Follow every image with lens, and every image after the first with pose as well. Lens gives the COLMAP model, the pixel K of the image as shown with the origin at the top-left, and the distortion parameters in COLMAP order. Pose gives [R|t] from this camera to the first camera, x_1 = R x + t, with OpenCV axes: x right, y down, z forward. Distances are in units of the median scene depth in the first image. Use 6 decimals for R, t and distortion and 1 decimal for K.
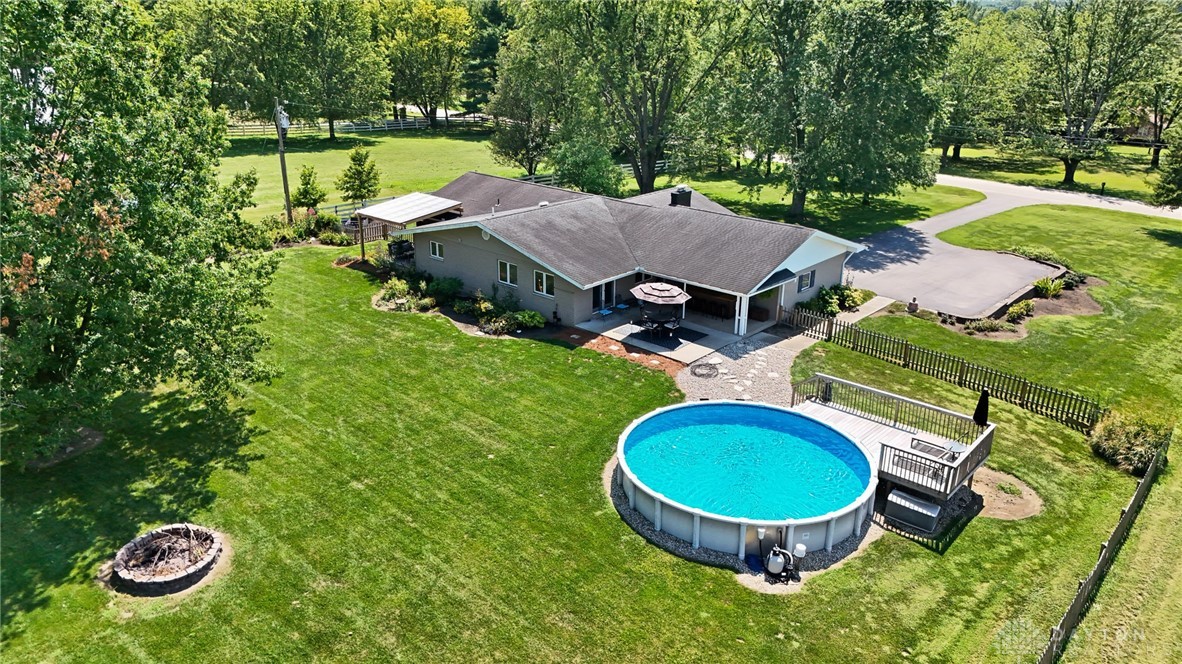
lens RADIAL K [[876.9, 0, 586.6], [0, 876.9, 331.2], [0, 0, 1]] dist [0.021376, -0.003243]
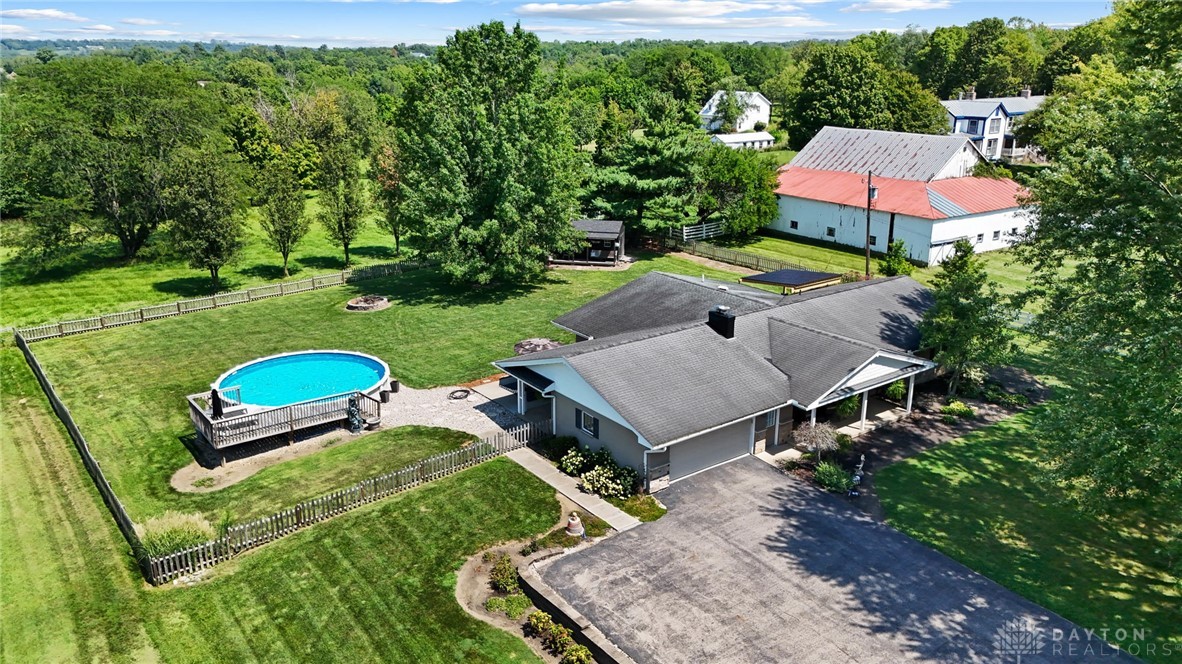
lens RADIAL K [[876.9, 0, 586.6], [0, 876.9, 331.2], [0, 0, 1]] dist [0.021376, -0.003243]
pose [[-0.188928, 0.288312, -0.938713, 1.443400], [-0.346779, 0.874751, 0.338460, -0.595769], [0.918722, 0.389471, -0.065285, 1.455498]]
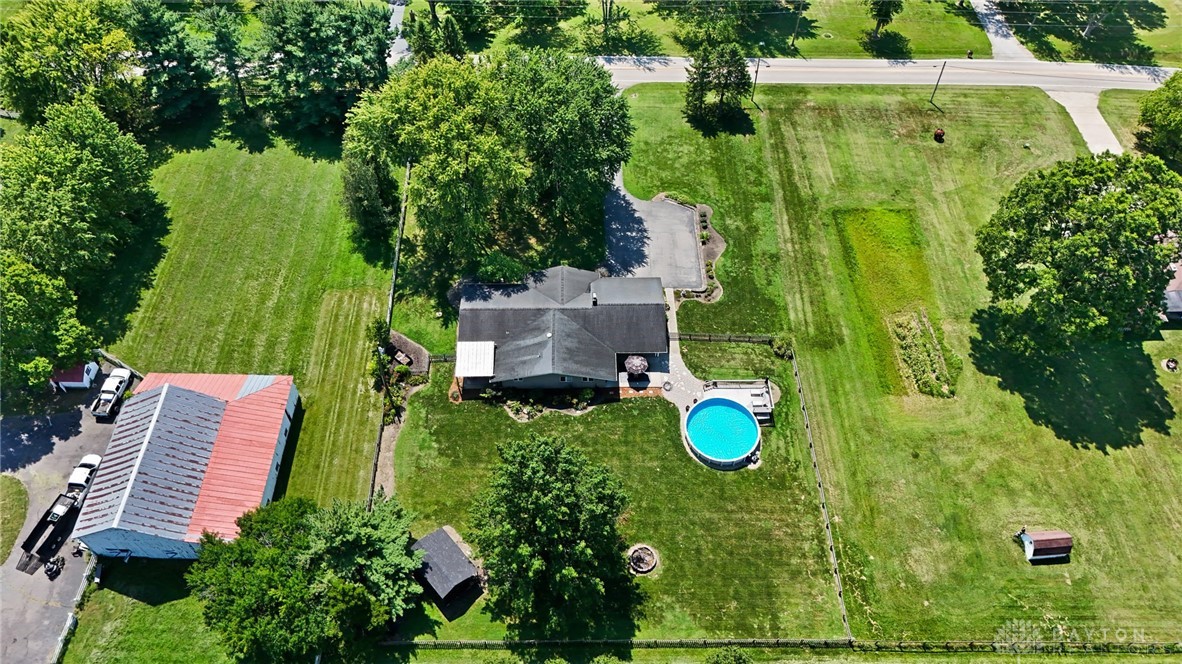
lens RADIAL K [[882.2, 0, 596.9], [0, 882.2, 333.5], [0, 0, 1]] dist [0.045559, -0.002966]
pose [[0.724373, -0.545604, 0.421426, -1.349140], [0.217526, 0.760944, 0.611267, -2.228364], [-0.654191, -0.351114, 0.669890, -0.807147]]
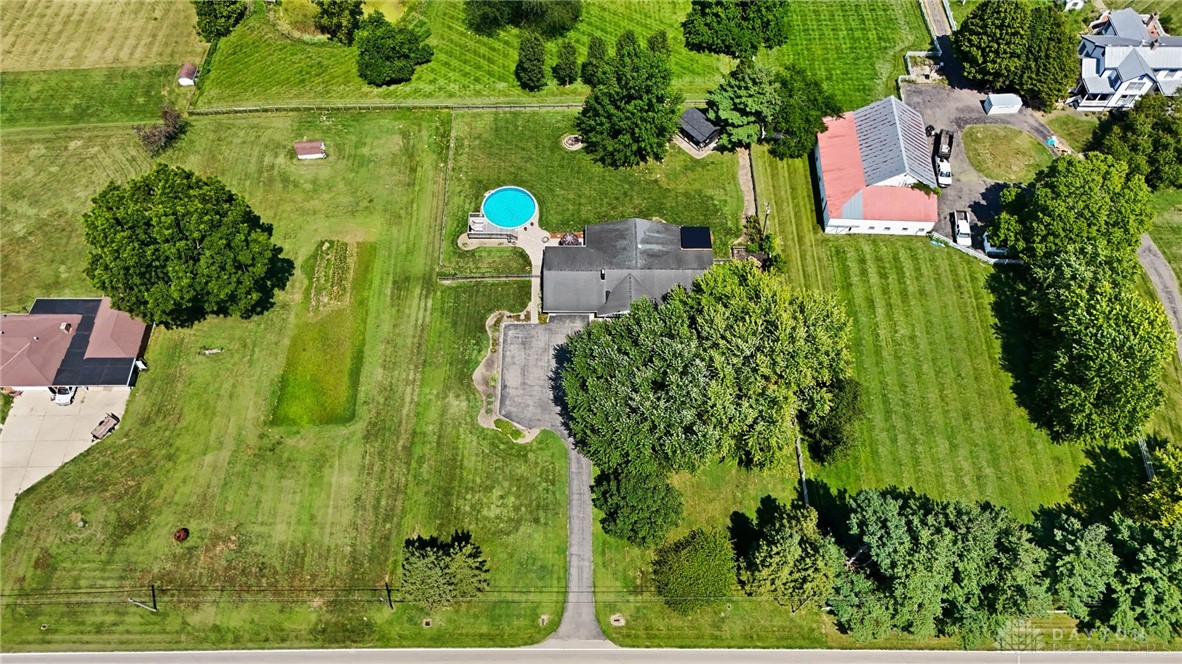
lens RADIAL K [[846.3, 0, 562.1], [0, 846.3, 331.6], [0, 0, 1]] dist [0.048938, -0.000149]
pose [[-0.748187, 0.562554, -0.351781, 1.837997], [-0.234259, 0.272075, 0.933326, -3.767578], [0.620757, 0.780710, -0.071779, 1.921566]]
